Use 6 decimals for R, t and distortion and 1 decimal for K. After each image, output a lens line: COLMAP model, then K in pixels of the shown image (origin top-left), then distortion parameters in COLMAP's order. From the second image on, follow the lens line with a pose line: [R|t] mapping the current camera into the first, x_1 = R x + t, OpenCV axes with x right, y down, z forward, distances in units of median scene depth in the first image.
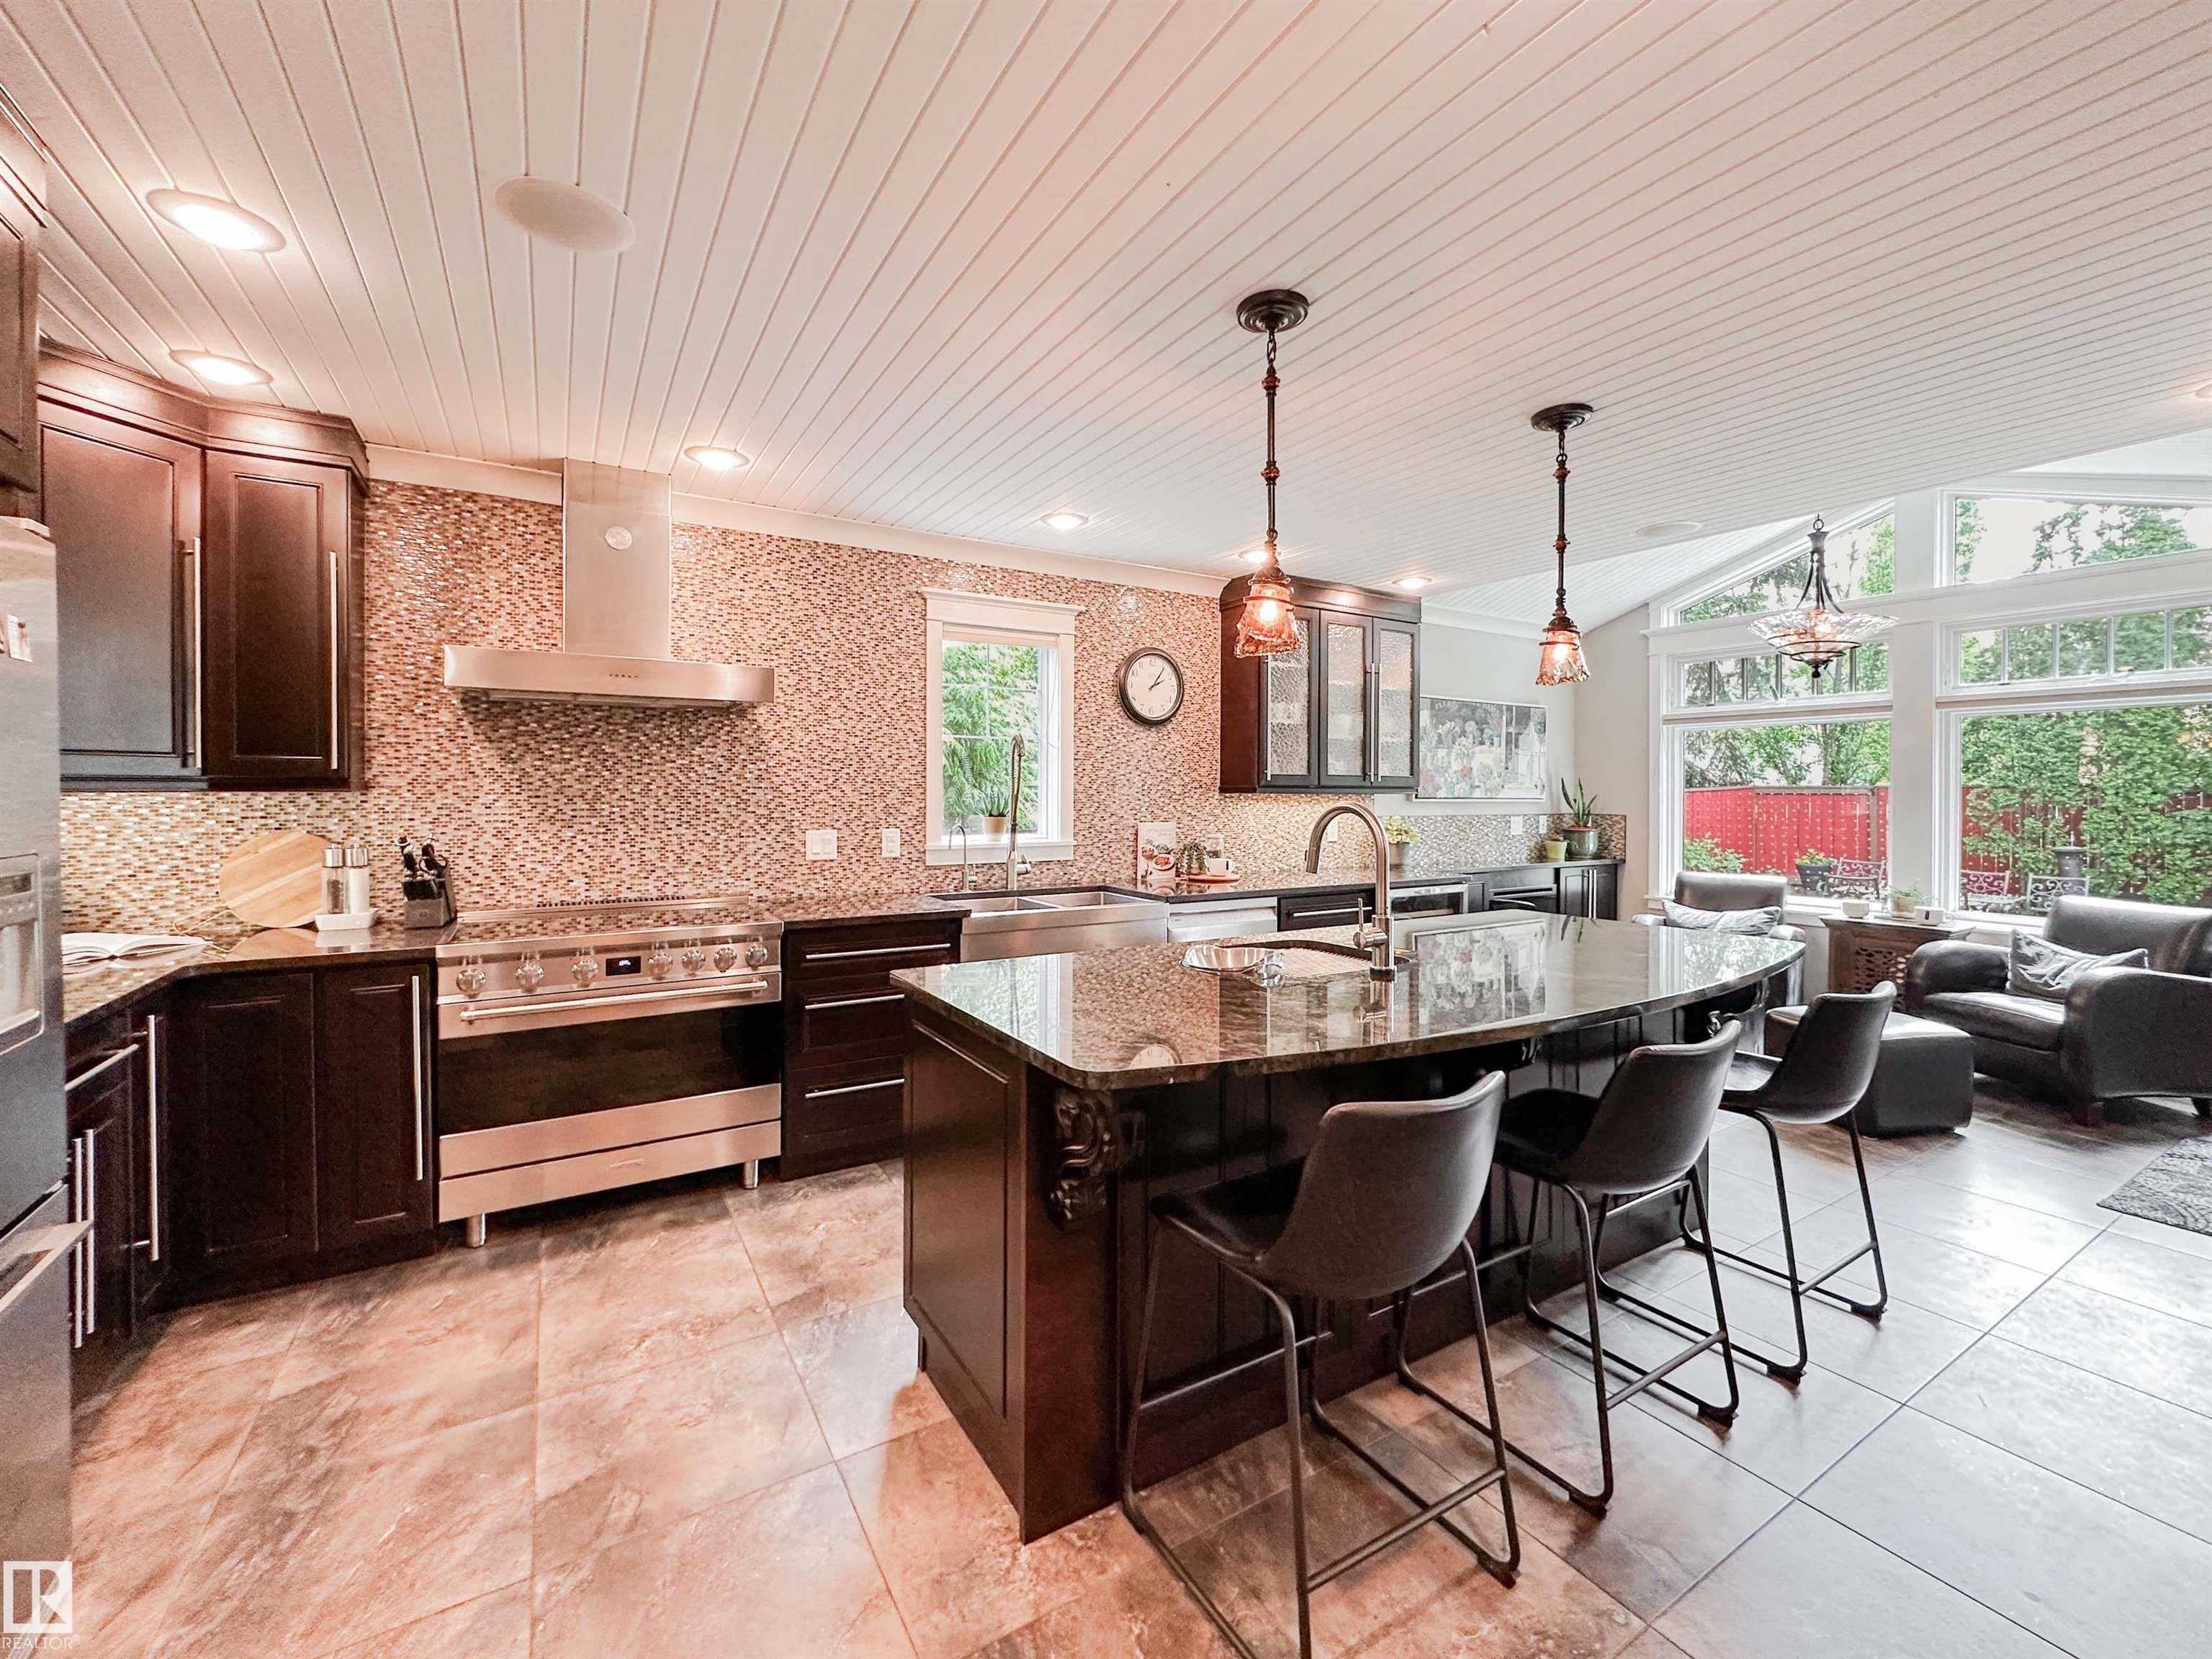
lens RADIAL K [[907.3, 0, 1114.8], [0, 907.3, 794.5], [0, 0, 1]] dist [-0.001496, -0.000073]
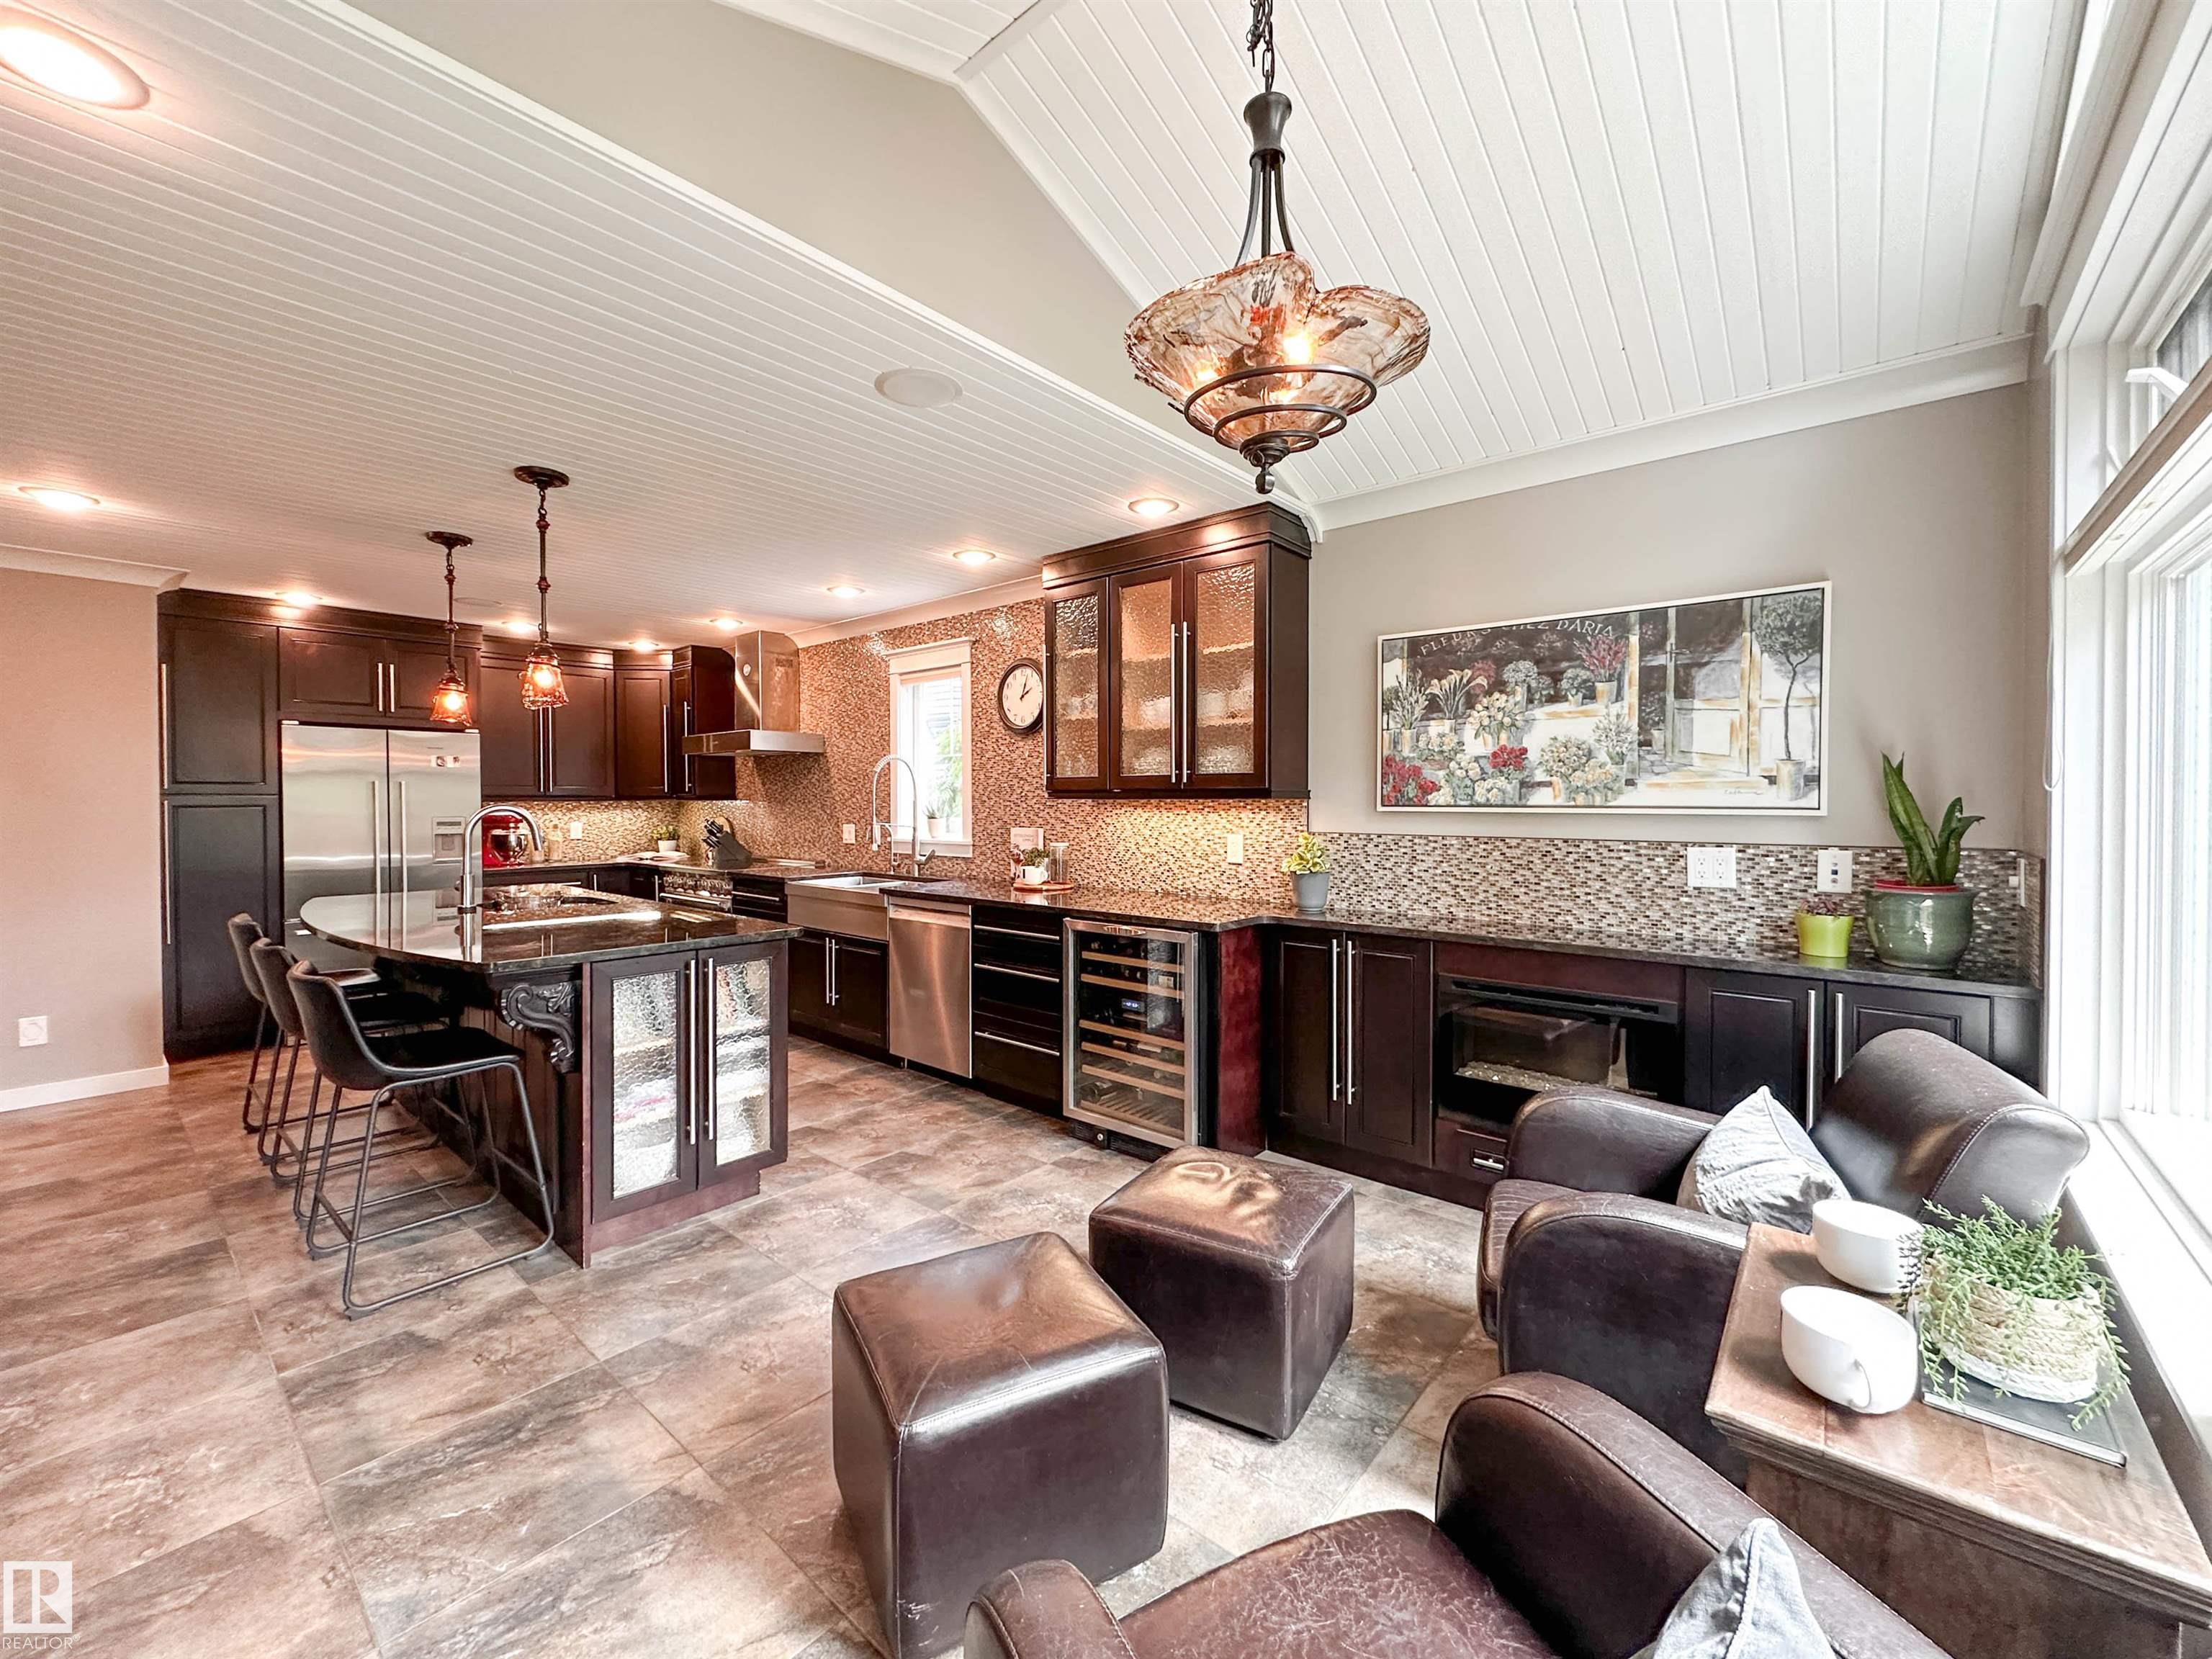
lens RADIAL K [[898.2, 0, 1068.8], [0, 898.2, 811.9], [0, 0, 1]] dist [-0.001297, 0.000092]
pose [[0.295807, 0.007276, -0.955220, 1.043336], [-0.001651, 0.999973, 0.007105, 0.005432], [0.955246, -0.000525, 0.295811, 0.753152]]
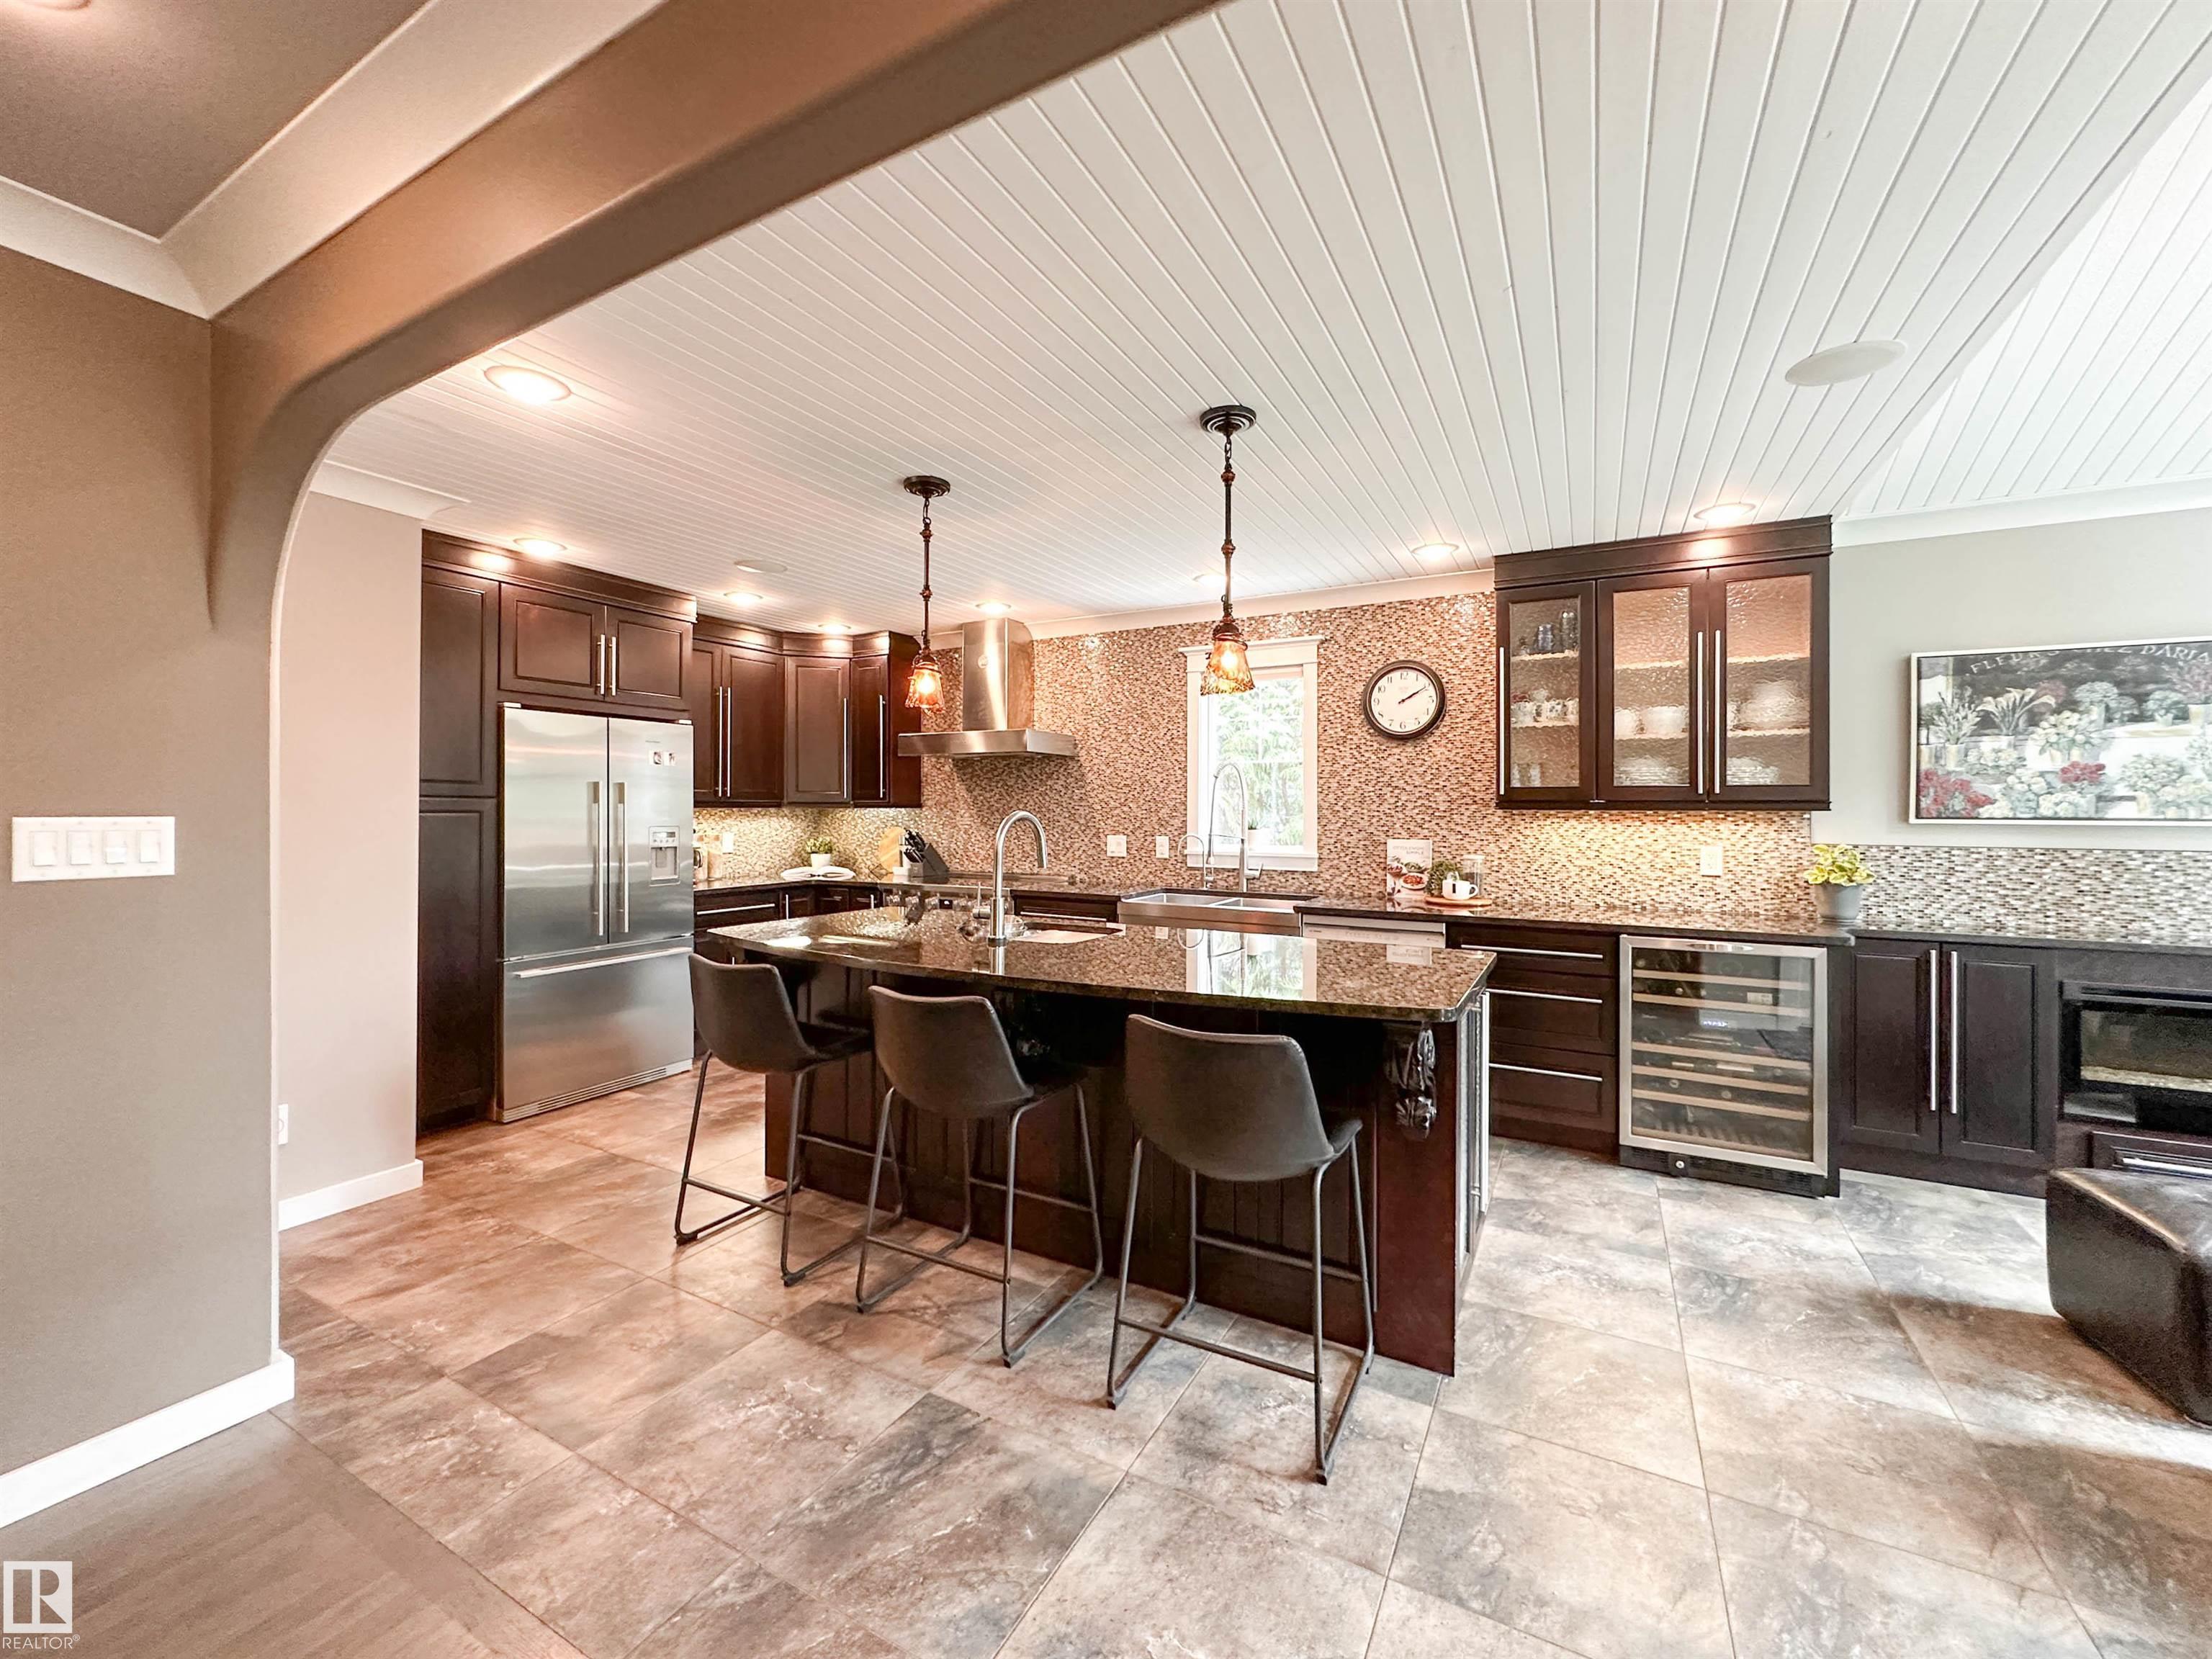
lens RADIAL K [[906.3, 0, 1089.4], [0, 906.3, 805.7], [0, 0, 1]] dist [-0.002475, -0.000061]
pose [[0.488423, -0.007366, -0.872576, 0.734695], [-0.006304, 0.999909, -0.011969, 0.008239], [0.872584, 0.011346, 0.488332, 0.229699]]
